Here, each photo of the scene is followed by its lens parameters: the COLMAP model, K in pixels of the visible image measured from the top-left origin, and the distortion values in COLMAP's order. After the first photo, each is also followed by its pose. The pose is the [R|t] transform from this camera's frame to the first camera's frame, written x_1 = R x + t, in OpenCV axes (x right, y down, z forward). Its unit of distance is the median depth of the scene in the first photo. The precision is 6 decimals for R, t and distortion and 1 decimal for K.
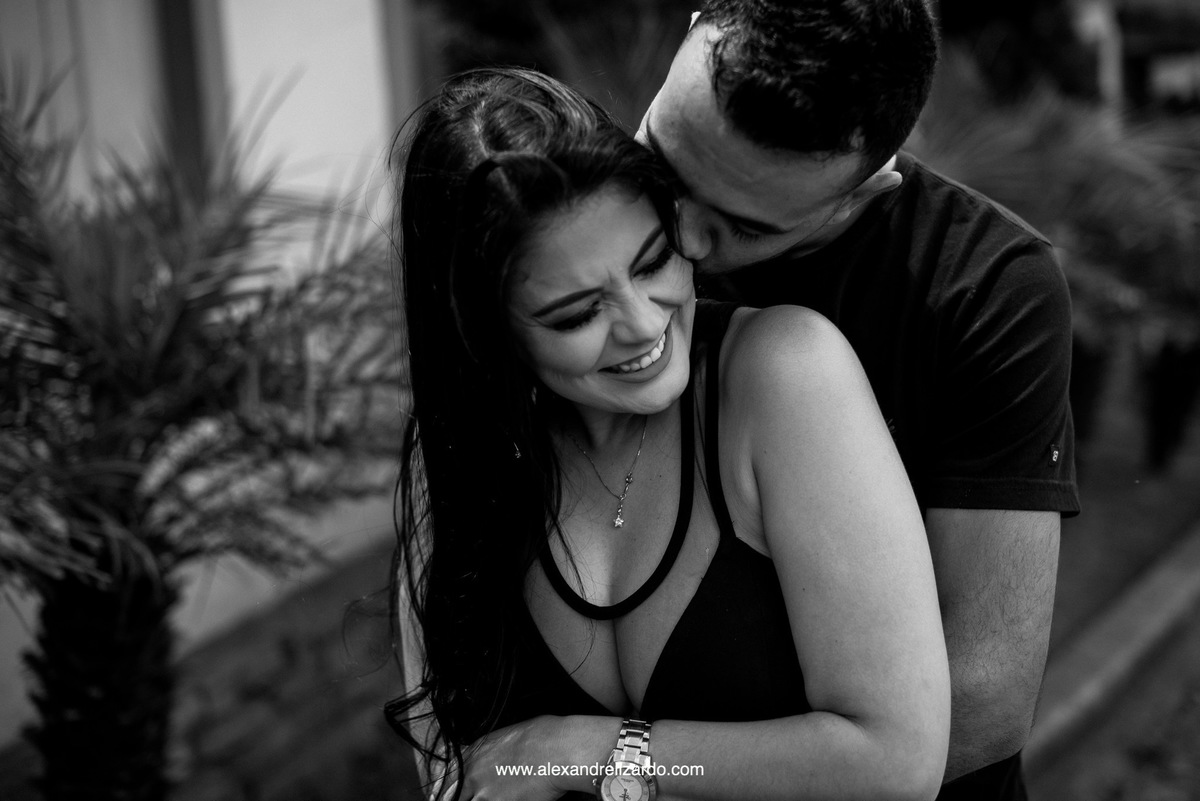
lens RADIAL K [[1810.9, 0, 600.3], [0, 1810.9, 399.6], [0, 0, 1]] dist [0.007751, 0.000000]
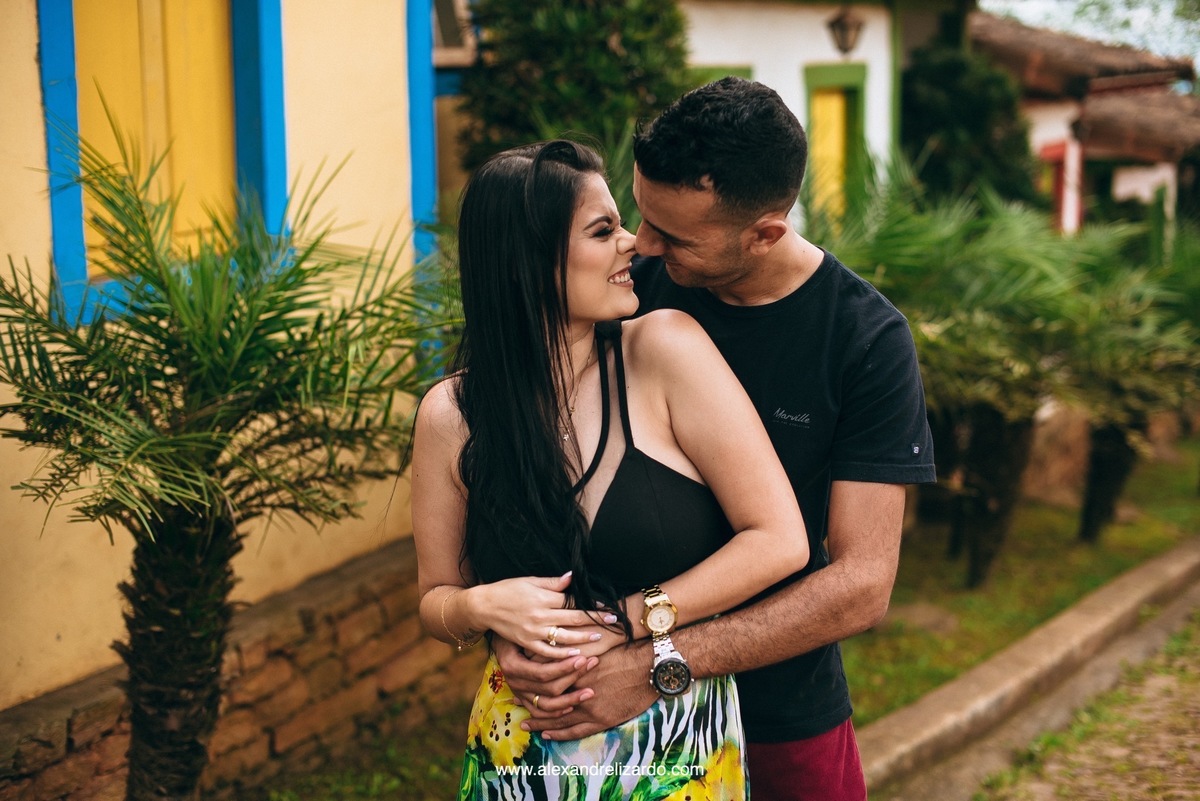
lens RADIAL K [[1810.9, 0, 600.0], [0, 1810.9, 403.0], [0, 0, 1]] dist [0.007751, 0.000000]
pose [[0.998957, 0.045640, 0.001574, 0.022397], [-0.045536, 0.998103, -0.041446, 0.046319], [-0.003462, 0.041331, 0.999140, -0.318830]]
